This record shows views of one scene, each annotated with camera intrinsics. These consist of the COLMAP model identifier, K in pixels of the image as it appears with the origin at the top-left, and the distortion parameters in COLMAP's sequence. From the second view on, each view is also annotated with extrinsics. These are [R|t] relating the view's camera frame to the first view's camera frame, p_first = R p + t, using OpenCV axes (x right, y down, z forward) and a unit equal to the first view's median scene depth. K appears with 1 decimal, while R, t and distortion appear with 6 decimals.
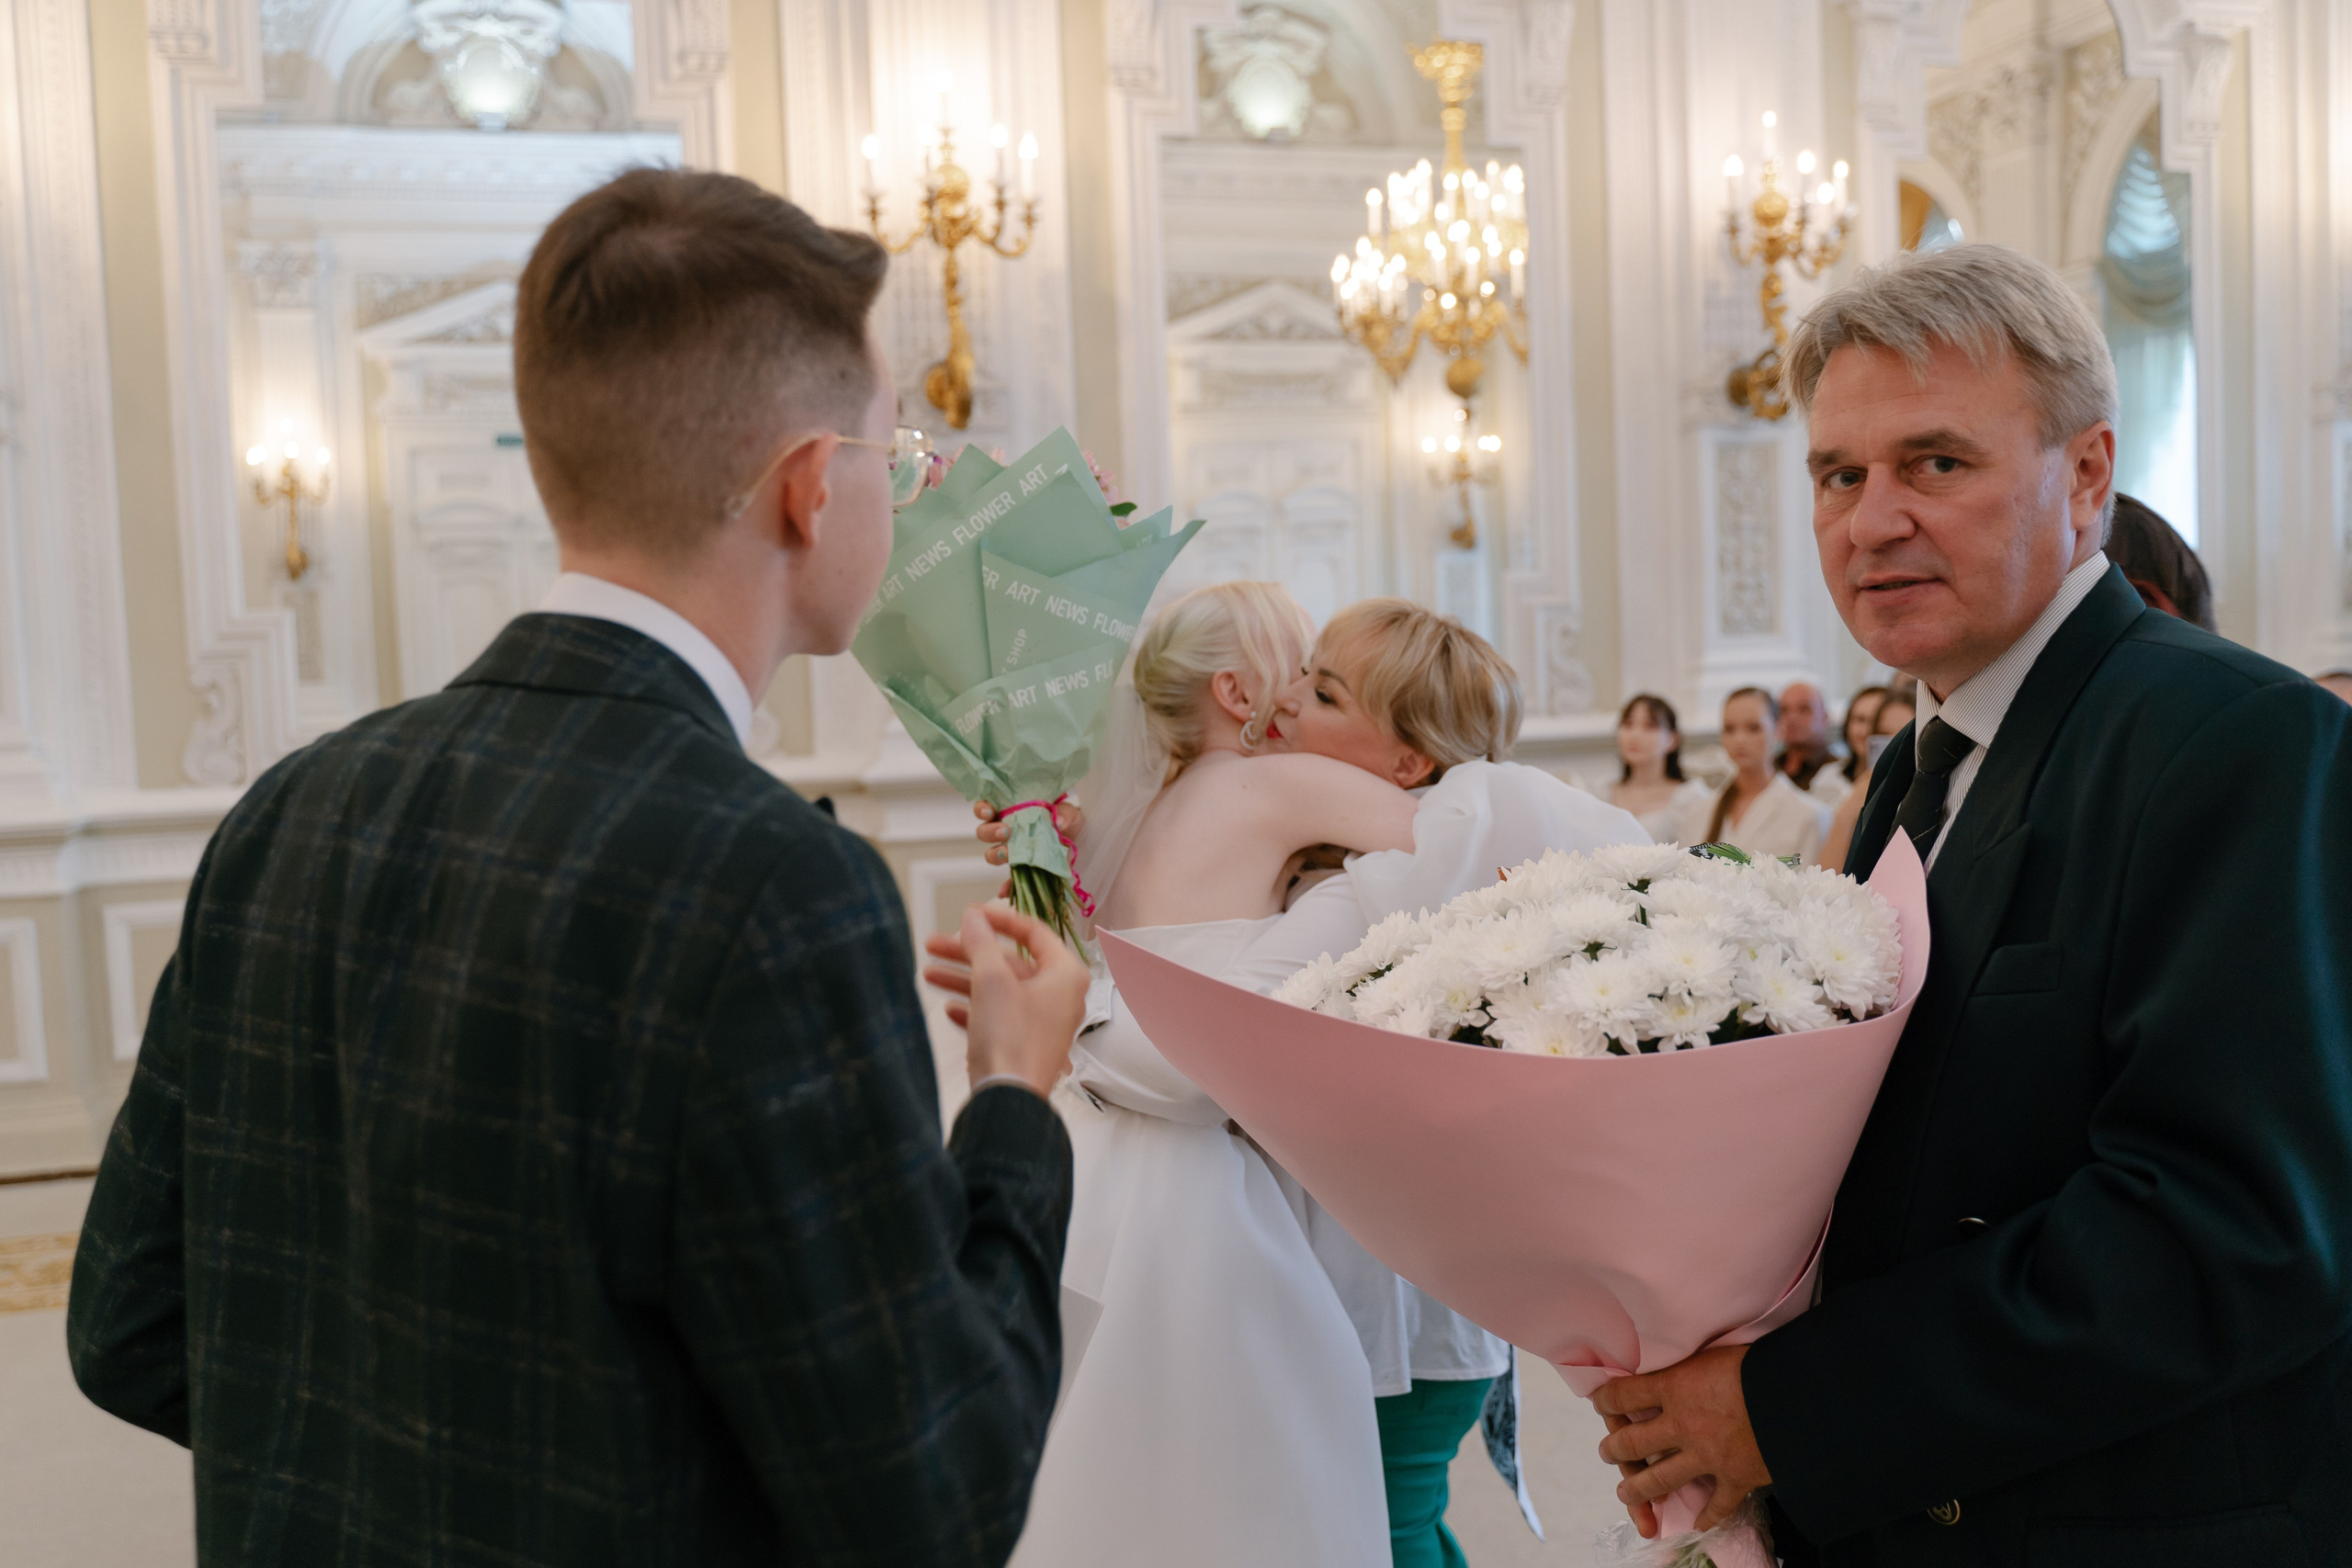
lens RADIAL K [[1990.3, 0, 1150.7], [0, 1990.3, 796.6], [0, 0, 1]] dist [-0.062958, 0.044859]
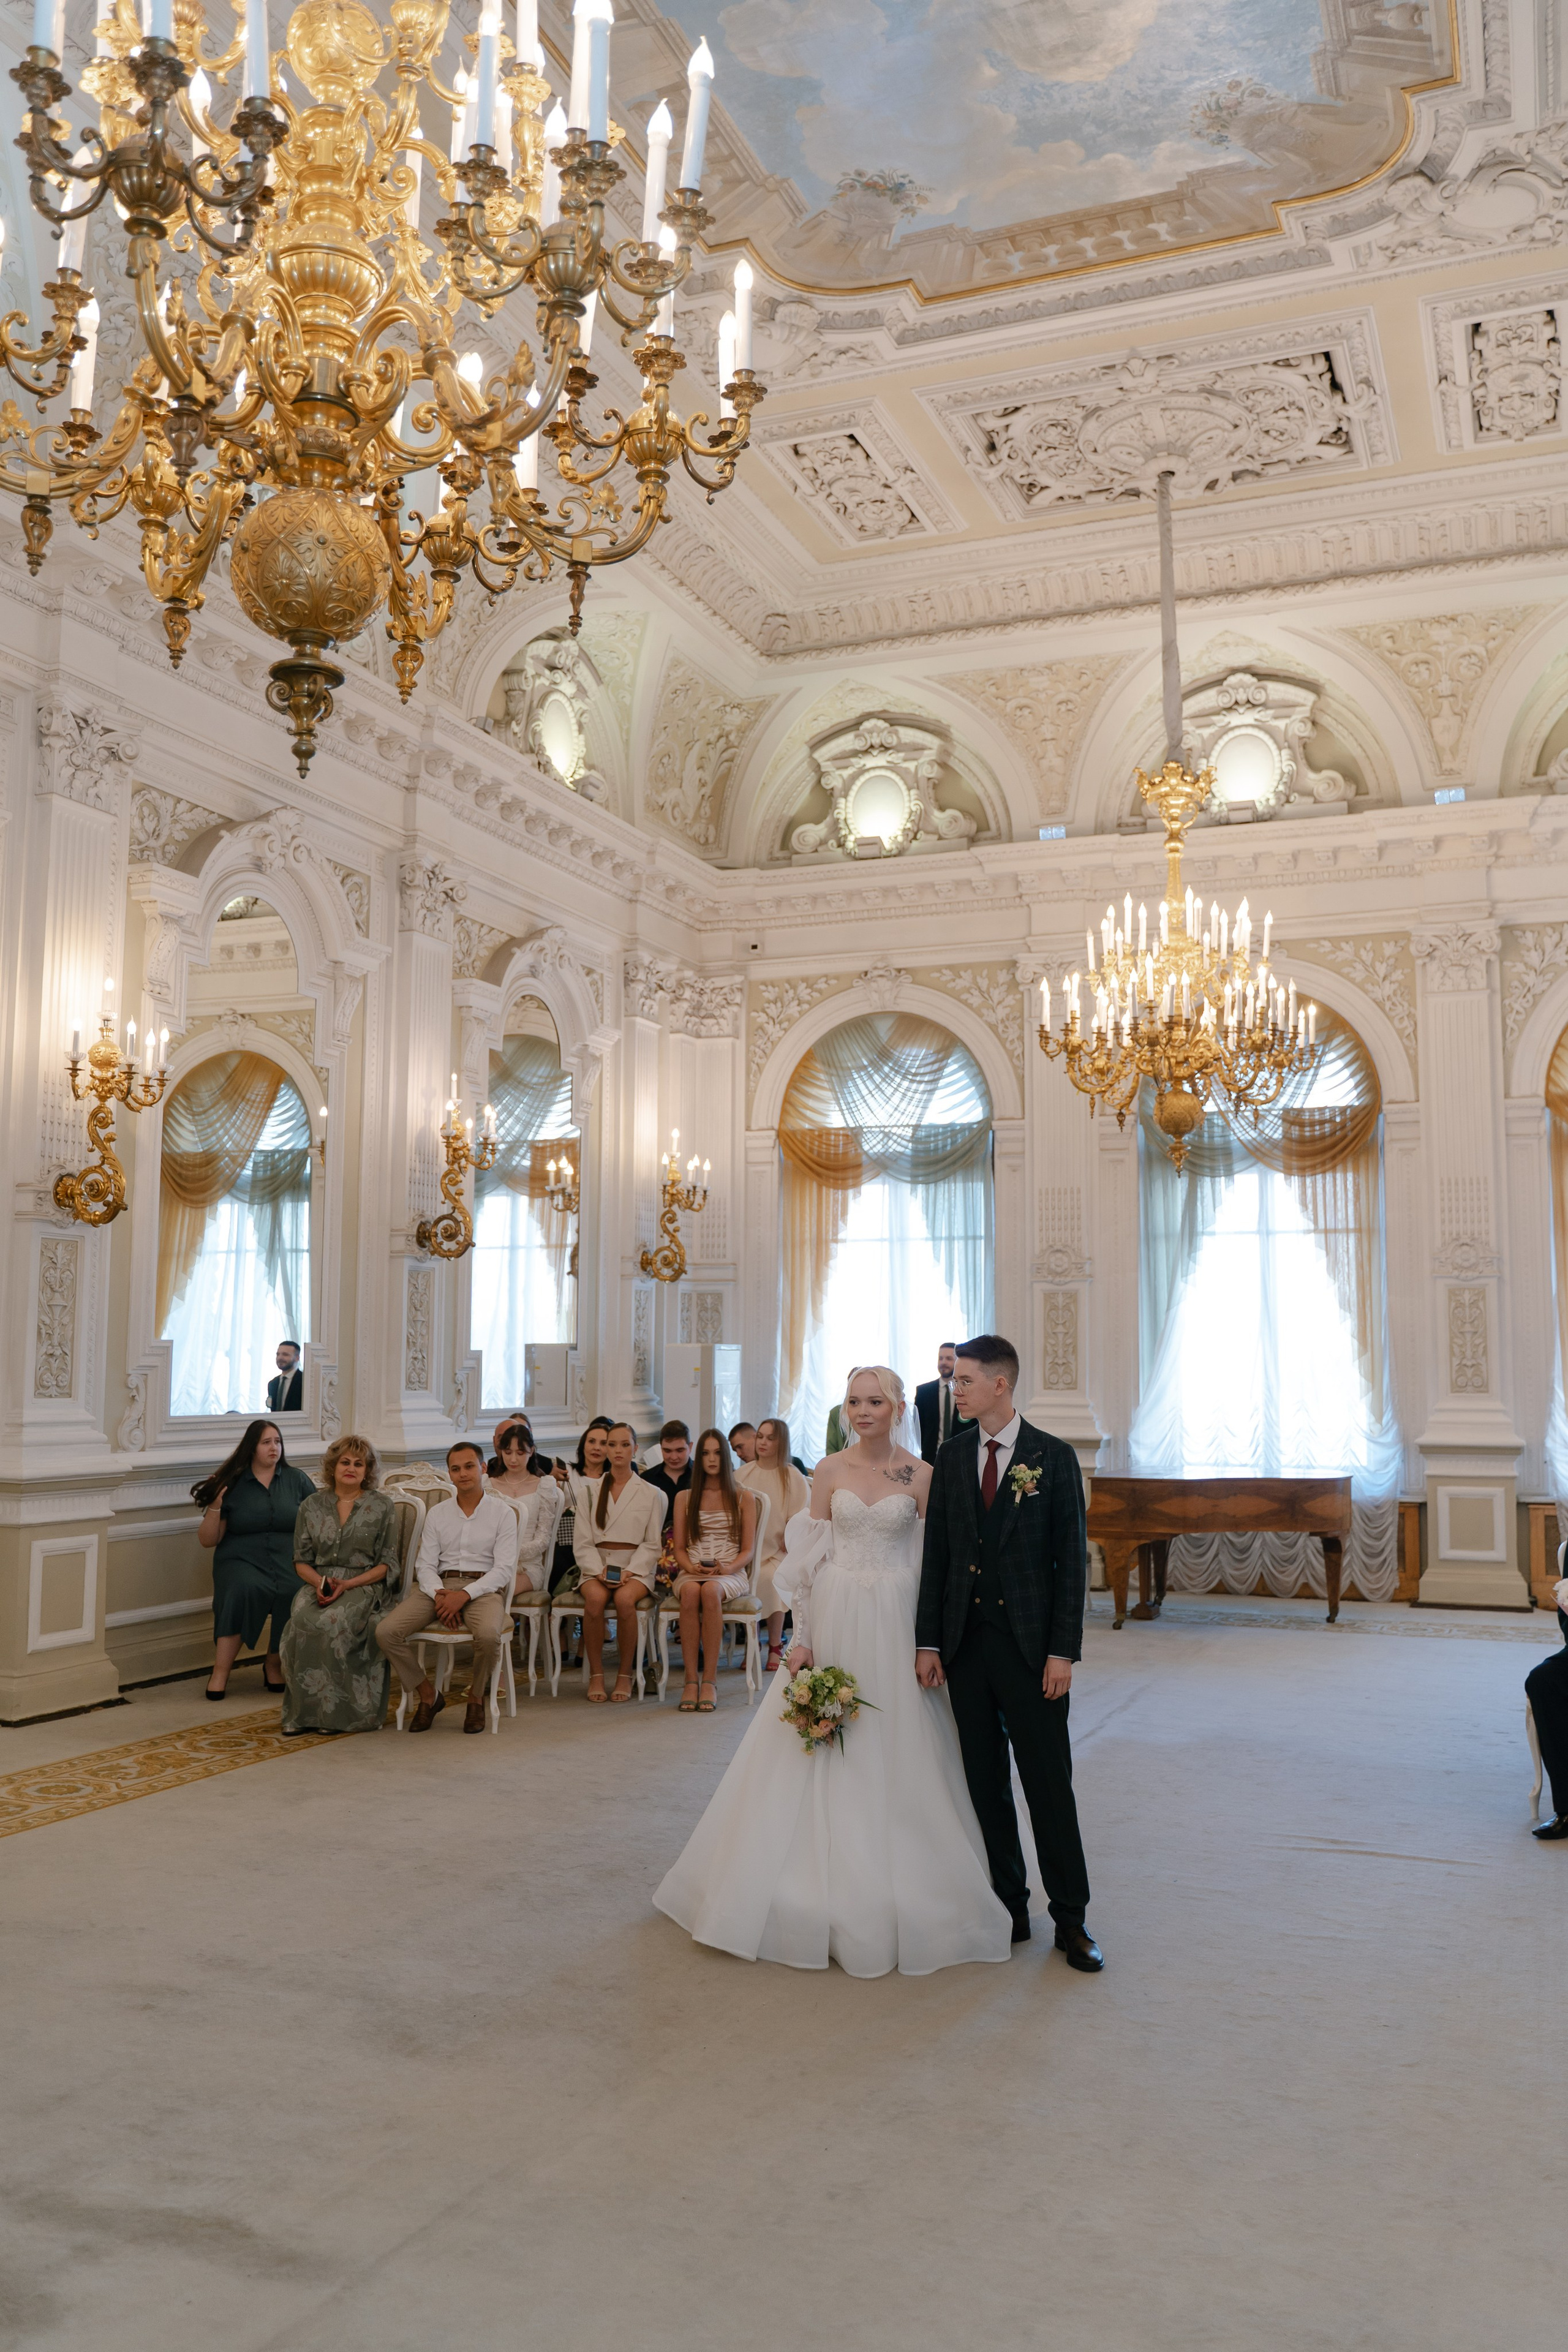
lens RADIAL K [[1942.3, 0, 777.2], [0, 1942.3, 1165.4], [0, 0, 1]] dist [-0.064638, 0.052967]
pose [[0.619622, 0.126528, 0.774635, -0.739762], [0.024353, 0.983347, -0.180099, 0.027145], [-0.784522, 0.130458, 0.606222, -0.183366]]
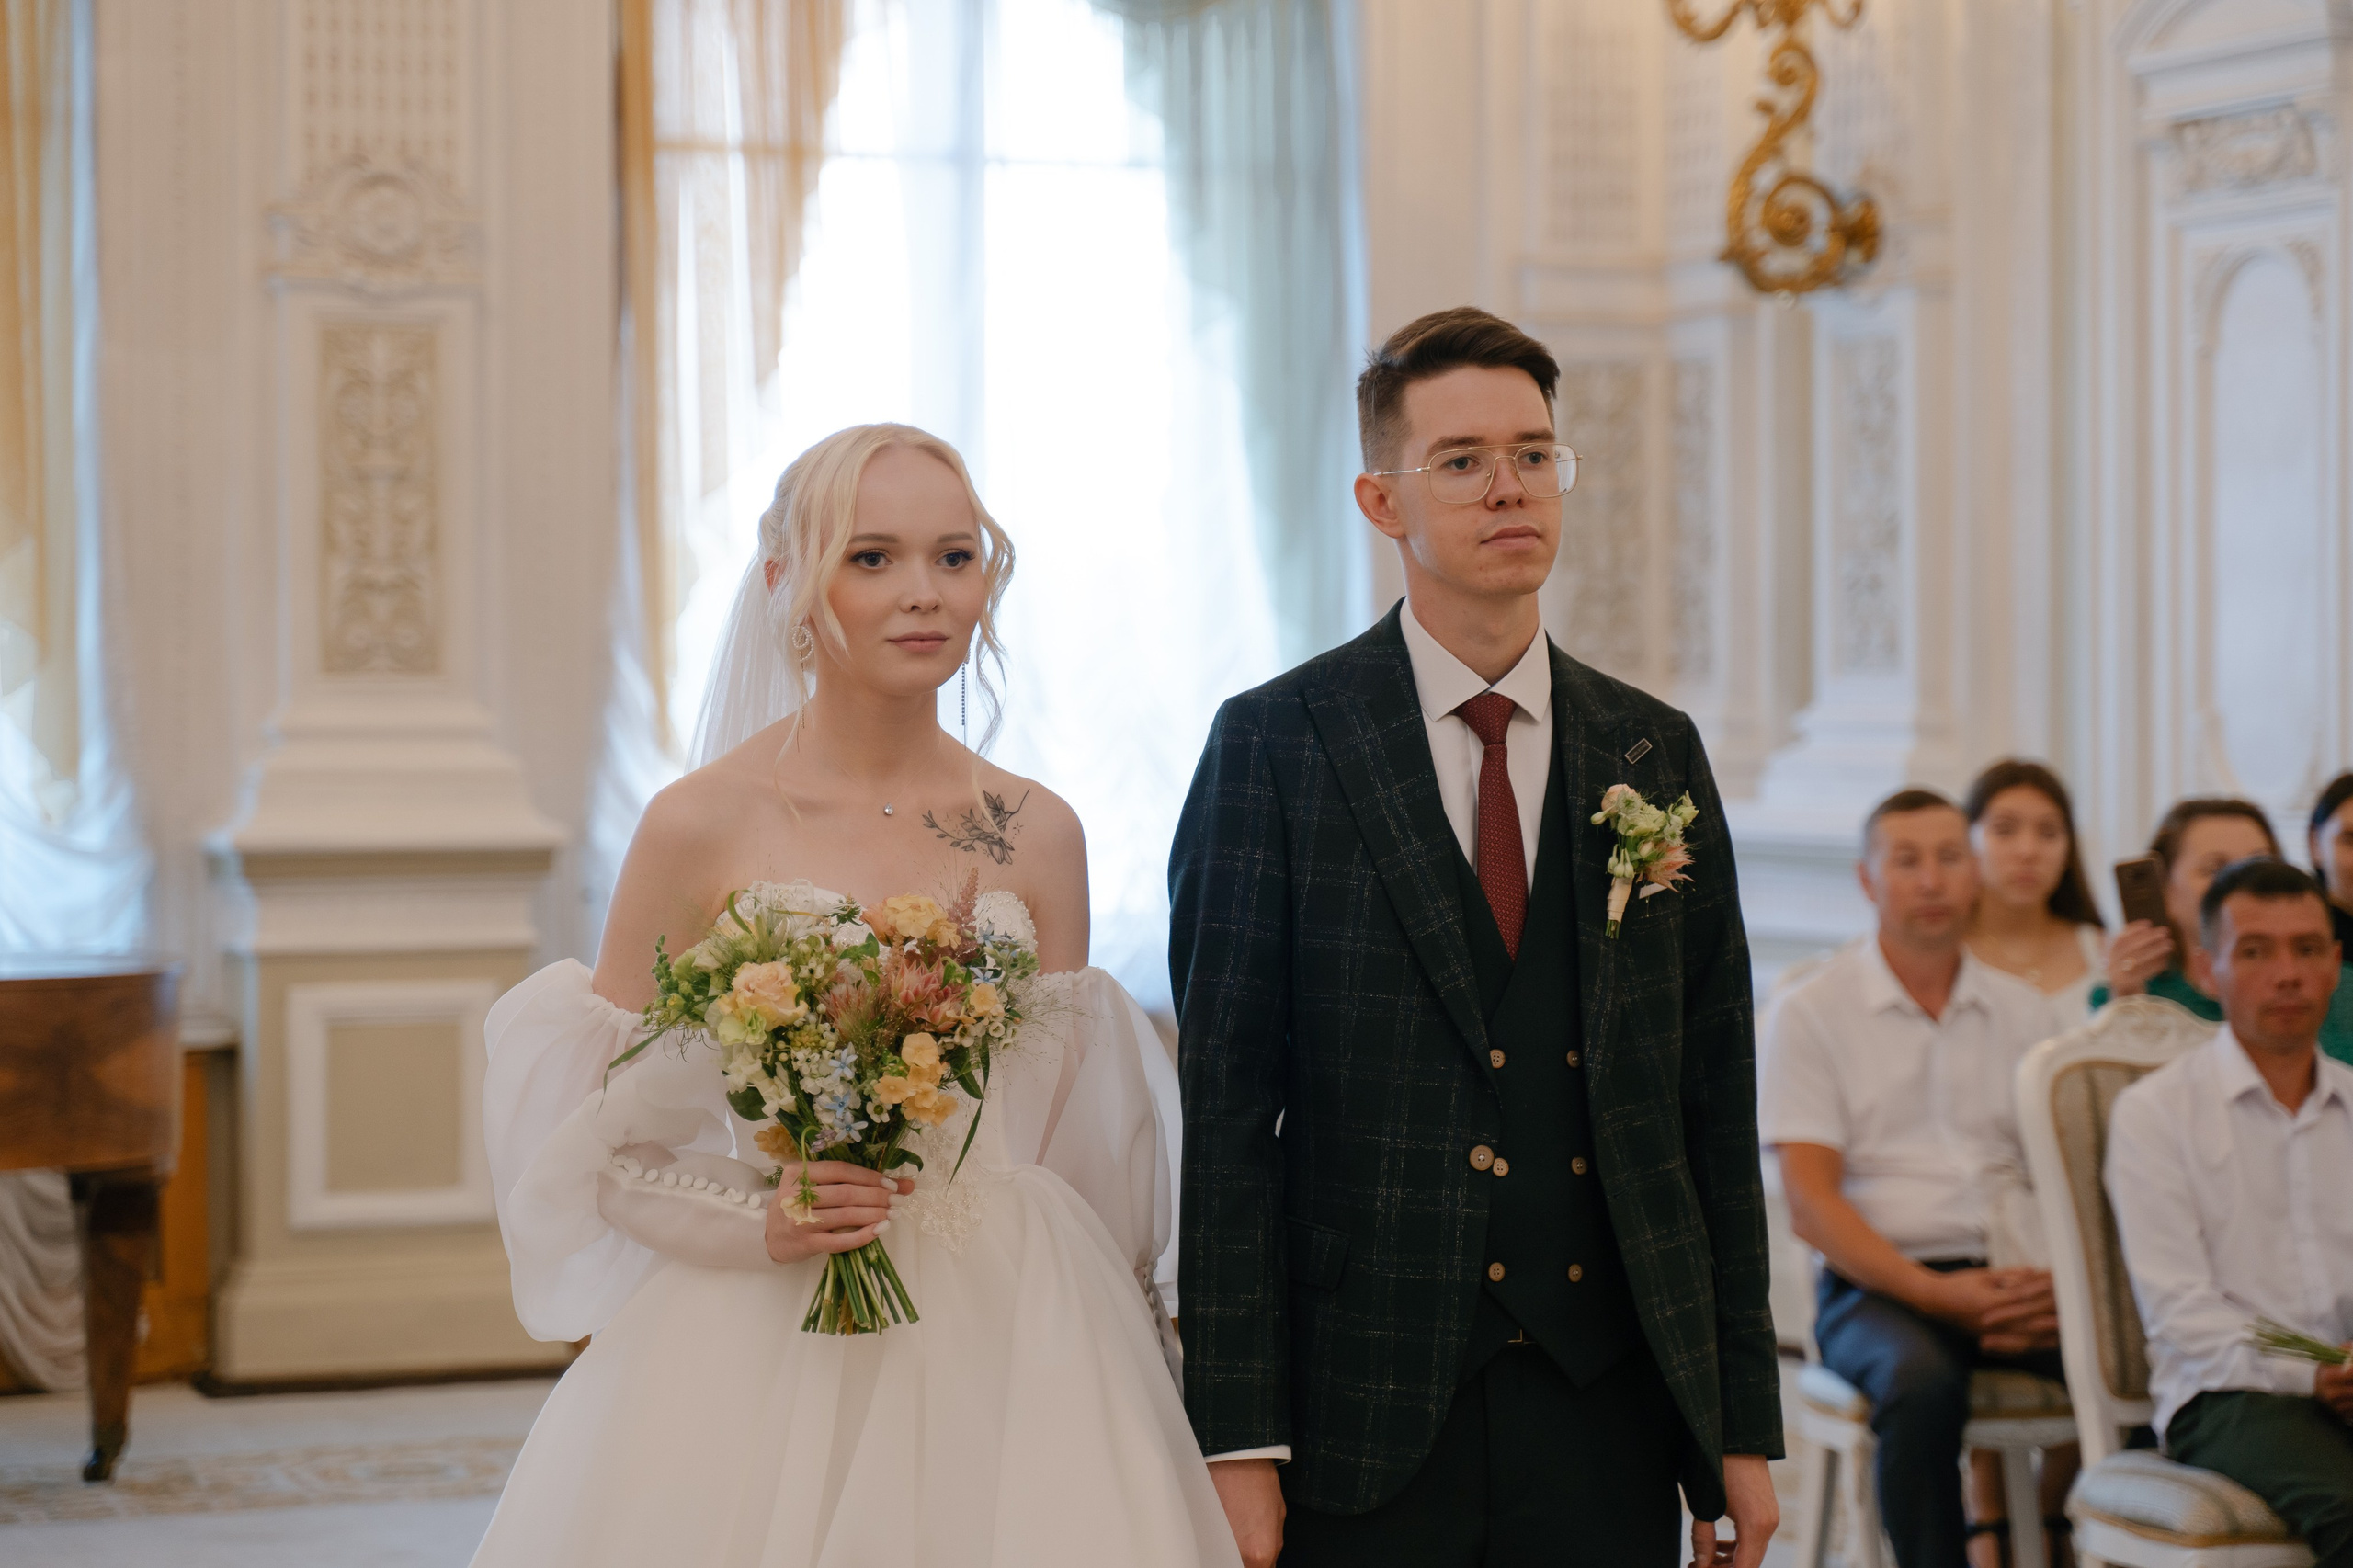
lens RADIAL K [[5430.7, 0, 1167.3], [0, 5430.7, 711.8], [0, 0, 1]] dist [0.168088, -0.077690]
pose [[-0.131054, 0.040402, 0.990552, -0.471865], [0.078053, 0.996488, -0.030317, 0.002247], [-0.988298, 0.073342, -0.133747, 0.396357]]
